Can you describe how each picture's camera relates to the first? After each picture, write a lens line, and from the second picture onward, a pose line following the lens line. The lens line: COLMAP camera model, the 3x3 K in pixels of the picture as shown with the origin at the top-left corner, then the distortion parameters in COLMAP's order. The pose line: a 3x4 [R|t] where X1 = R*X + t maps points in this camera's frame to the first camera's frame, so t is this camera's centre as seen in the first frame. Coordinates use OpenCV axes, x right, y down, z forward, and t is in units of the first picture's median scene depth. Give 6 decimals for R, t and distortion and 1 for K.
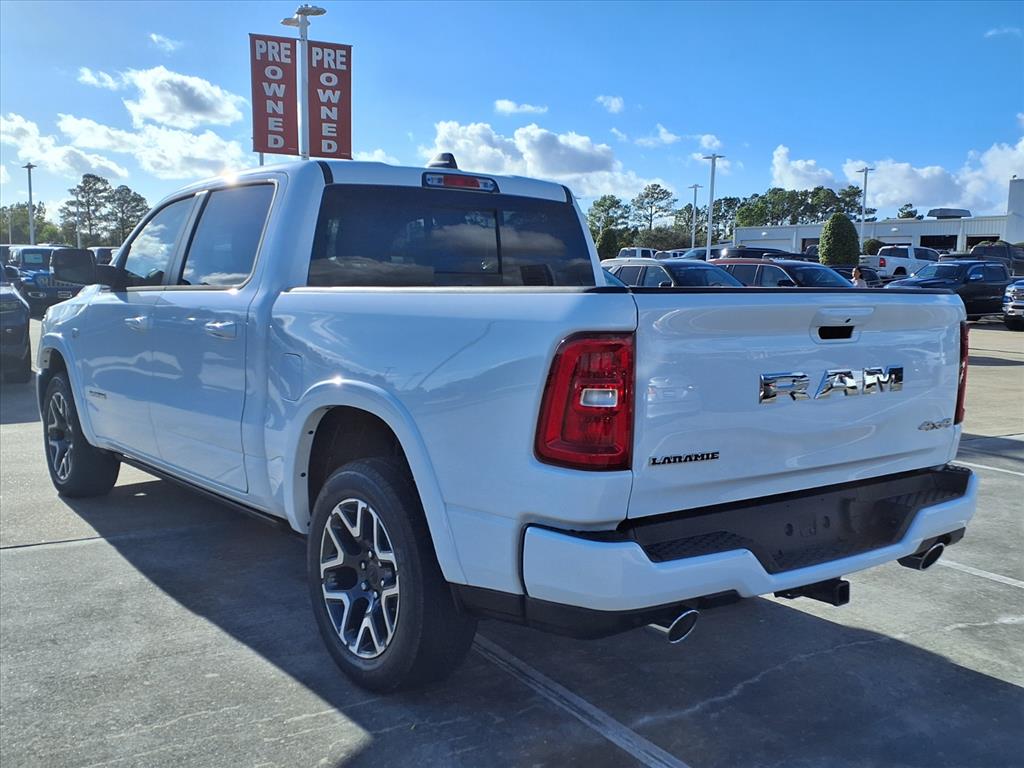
lens RADIAL K [[1047.8, 0, 505.0], [0, 1047.8, 379.2], [0, 0, 1]] dist [0.024207, 0.000000]
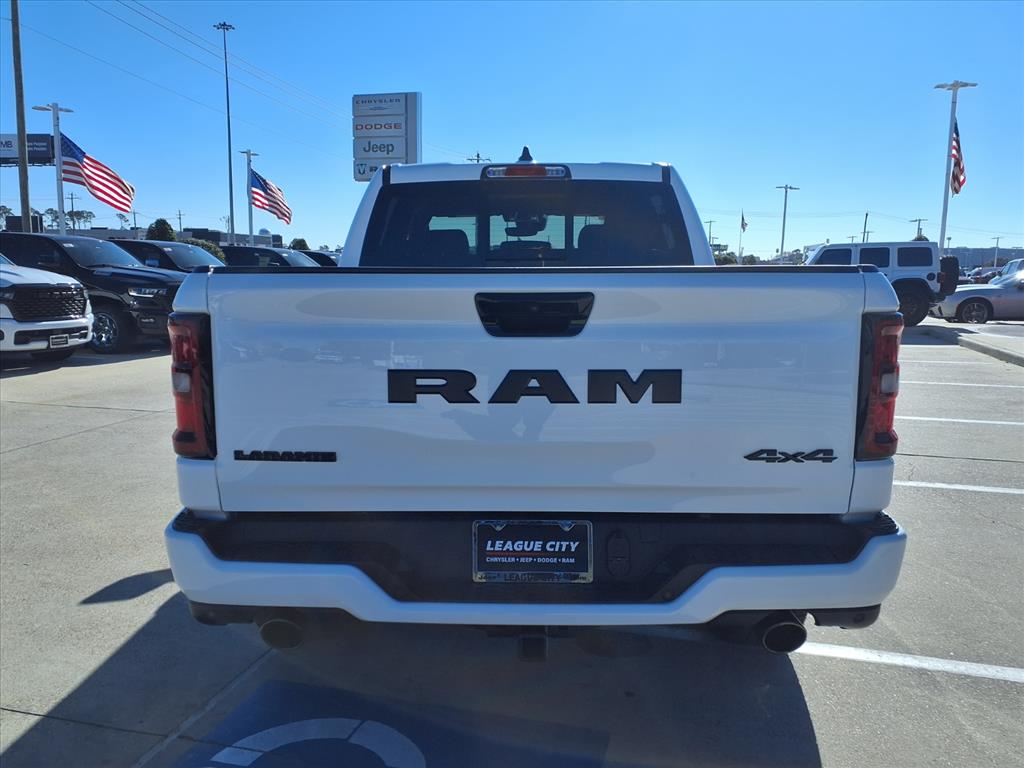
lens RADIAL K [[814.1, 0, 509.1], [0, 814.1, 401.6], [0, 0, 1]] dist [0.070219, -0.003936]
pose [[0.782103, 0.082133, -0.617713, 0.625548], [-0.045356, 0.996150, 0.075024, -0.027924], [0.621497, -0.030660, 0.782817, 0.463238]]
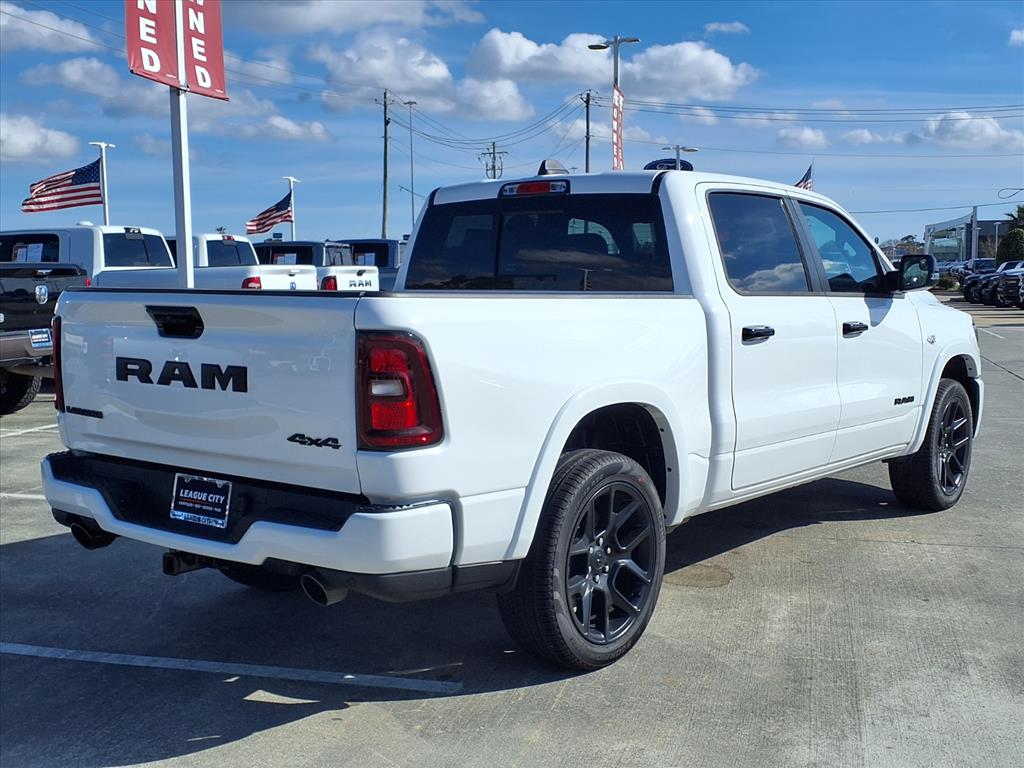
lens RADIAL K [[1195.6, 0, 509.7], [0, 1195.6, 383.1], [0, 0, 1]] dist [0.039577, 0.000000]
pose [[0.235281, 0.073643, -0.969133, 1.493863], [-0.087502, 0.994681, 0.054341, -0.079521], [0.967981, 0.072016, 0.240473, 0.948949]]
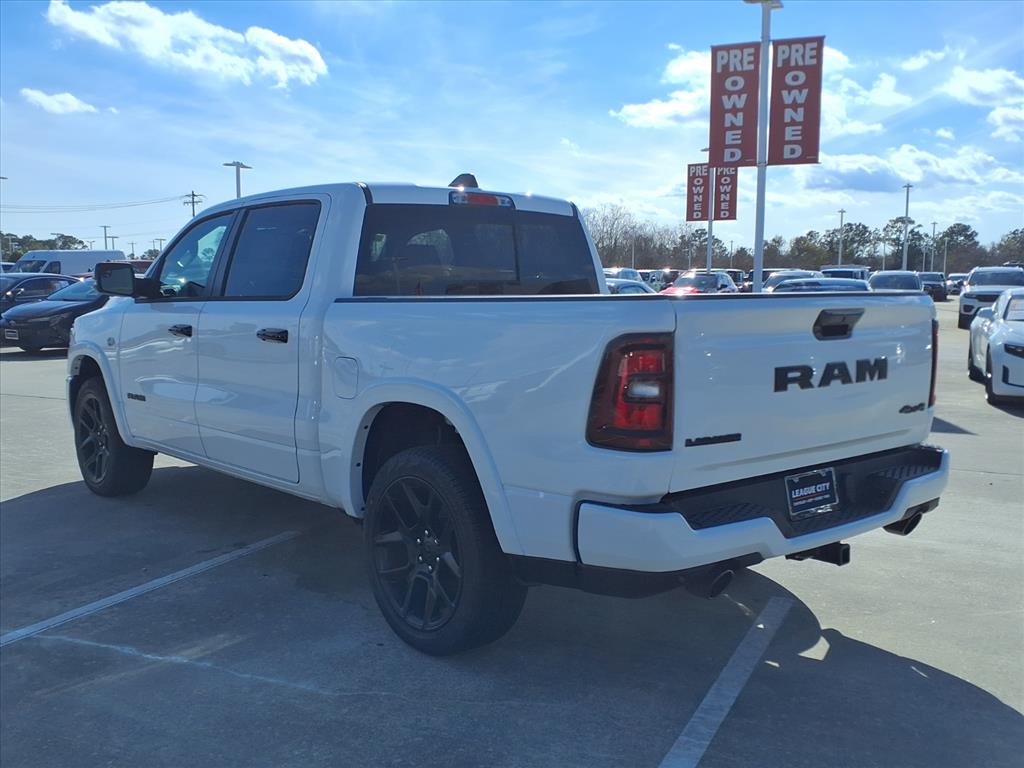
lens RADIAL K [[998.5, 0, 513.3], [0, 998.5, 381.8], [0, 0, 1]] dist [0.043796, 0.000000]
pose [[0.998560, -0.019155, 0.050105, -0.089058], [0.018920, 0.999808, 0.005156, 0.000029], [-0.050194, -0.004200, 0.998731, -0.083798]]
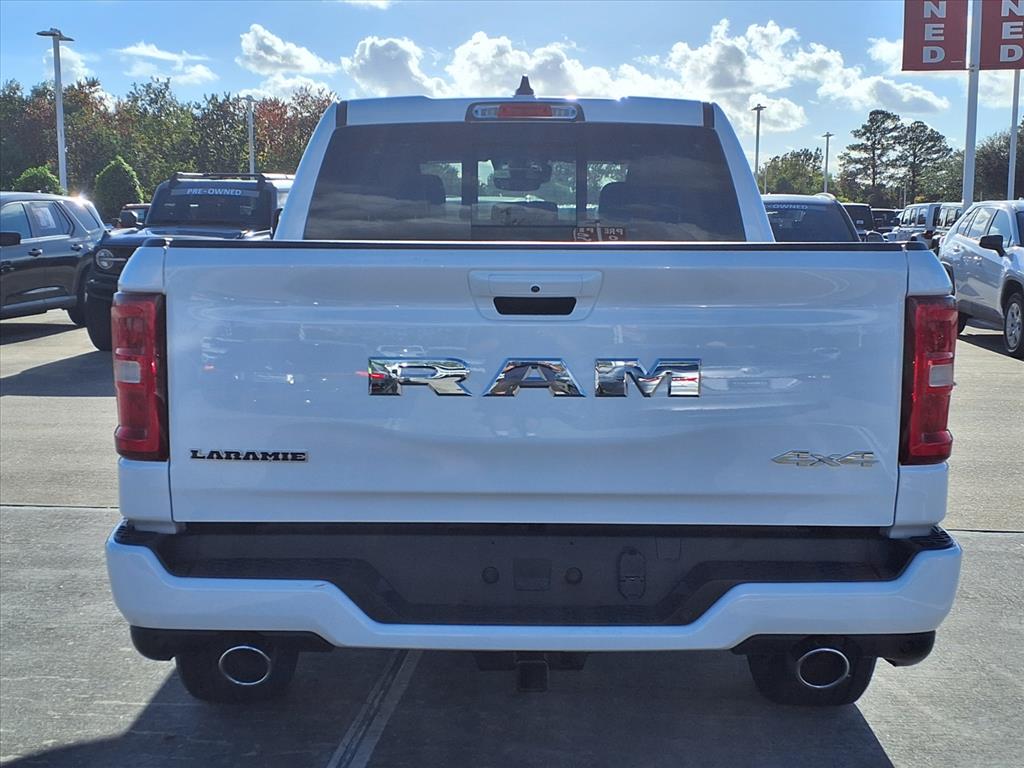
lens RADIAL K [[1331.9, 0, 496.6], [0, 1331.9, 400.2], [0, 0, 1]] dist [0.074852, 0.000000]
pose [[0.782577, 0.064818, -0.619170, 0.777746], [-0.050008, 0.997896, 0.041259, -0.014889], [0.620542, -0.001324, 0.784172, 0.261940]]
